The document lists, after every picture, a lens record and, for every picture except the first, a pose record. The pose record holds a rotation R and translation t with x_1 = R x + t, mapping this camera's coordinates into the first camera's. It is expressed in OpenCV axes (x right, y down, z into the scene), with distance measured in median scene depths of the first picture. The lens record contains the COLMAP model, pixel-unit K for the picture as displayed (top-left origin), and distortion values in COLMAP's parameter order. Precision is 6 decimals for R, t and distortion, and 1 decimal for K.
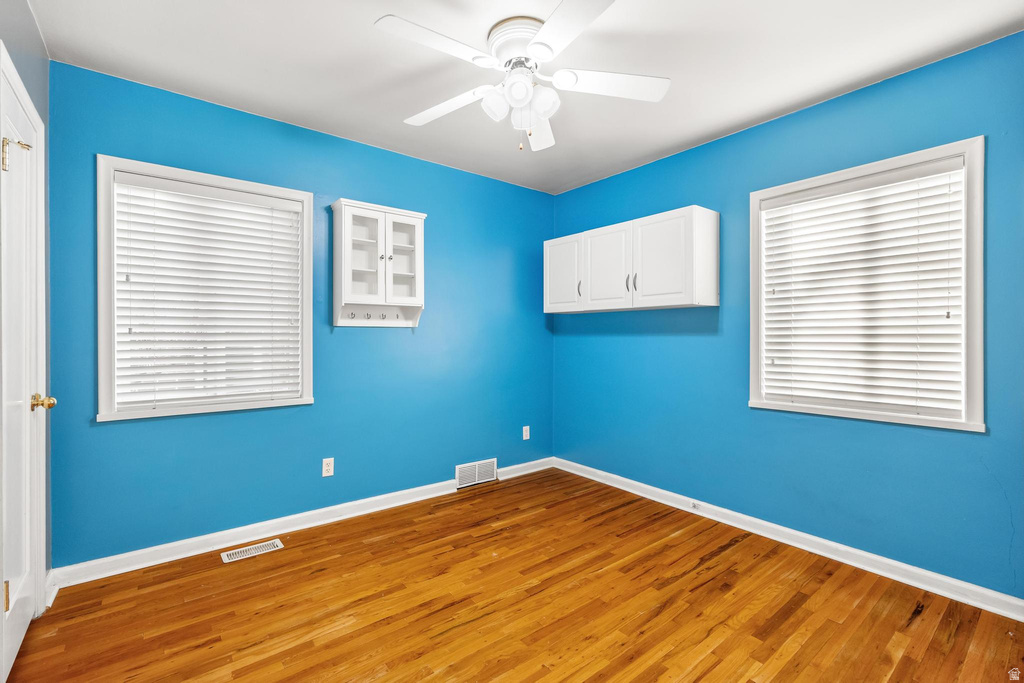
lens RADIAL K [[450.2, 0, 512.5], [0, 450.2, 339.1], [0, 0, 1]] dist [0.002008, 0.000438]
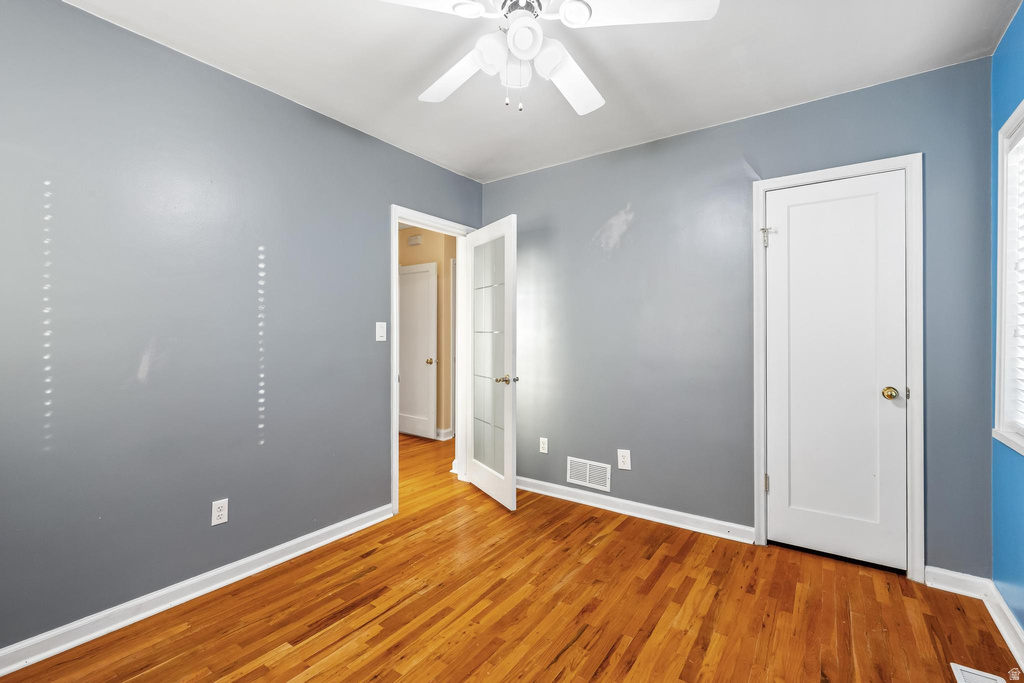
lens RADIAL K [[450.2, 0, 511.0], [0, 450.2, 338.6], [0, 0, 1]] dist [0.002008, 0.000438]
pose [[-0.960453, -0.001024, -0.278439, 0.277841], [-0.003141, 0.999969, 0.007157, -0.012554], [0.278423, 0.007749, -0.960427, 1.905297]]
